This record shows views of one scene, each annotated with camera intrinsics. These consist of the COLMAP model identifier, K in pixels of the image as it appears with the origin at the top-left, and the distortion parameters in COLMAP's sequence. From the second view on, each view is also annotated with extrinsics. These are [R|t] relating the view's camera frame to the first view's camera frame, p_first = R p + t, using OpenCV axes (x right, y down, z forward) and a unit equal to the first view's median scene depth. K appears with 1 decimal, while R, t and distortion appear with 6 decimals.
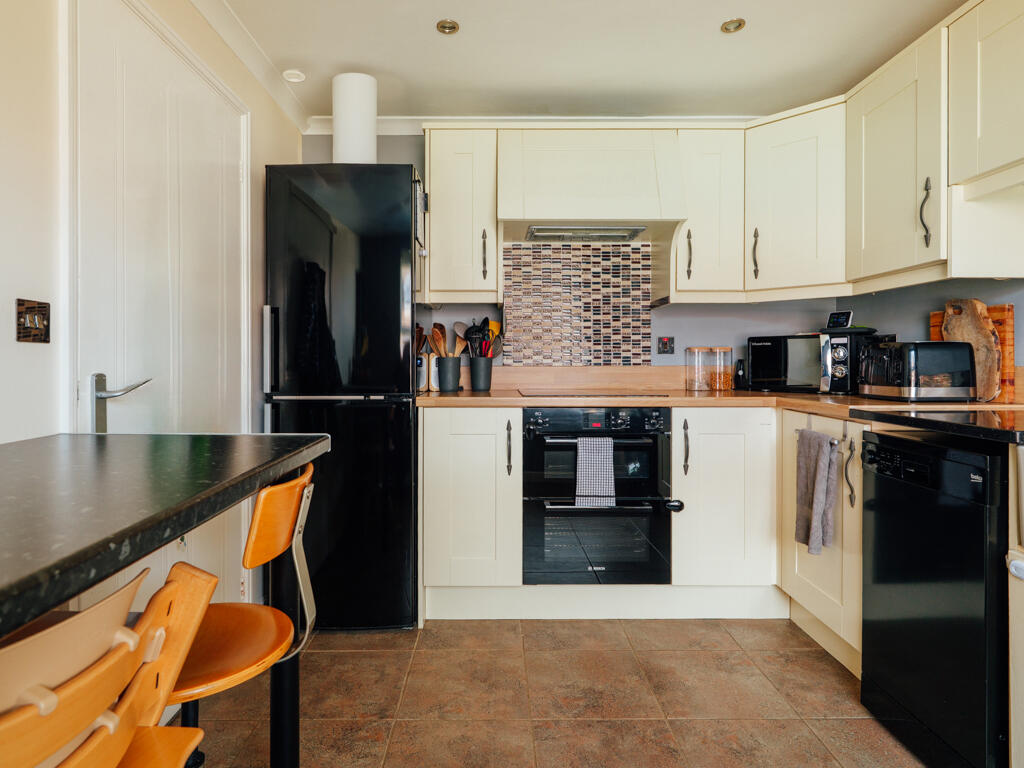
lens RADIAL K [[562.0, 0, 492.0], [0, 562.0, 364.7], [0, 0, 1]] dist [0.003214, -0.000544]
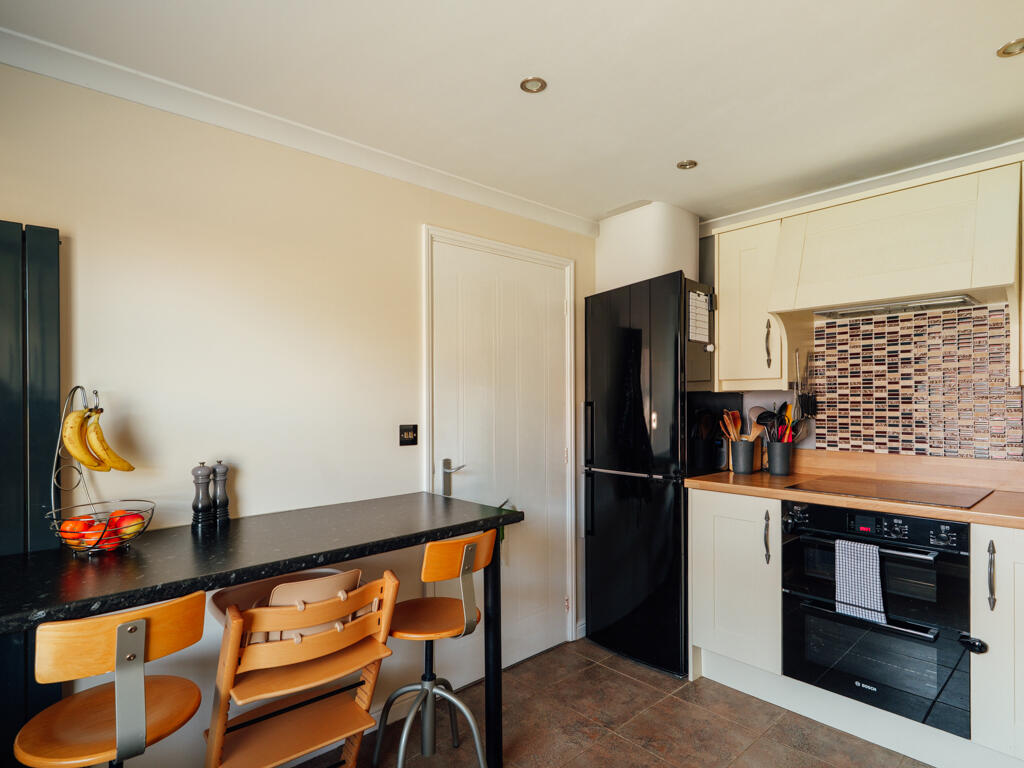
lens RADIAL K [[562.0, 0, 531.0], [0, 562.0, 404.7], [0, 0, 1]] dist [0.003214, -0.000544]
pose [[0.680647, 0.003023, -0.732605, 0.489327], [0.002630, 0.999975, 0.006569, -0.103085], [0.732606, -0.006398, 0.680622, -0.016848]]
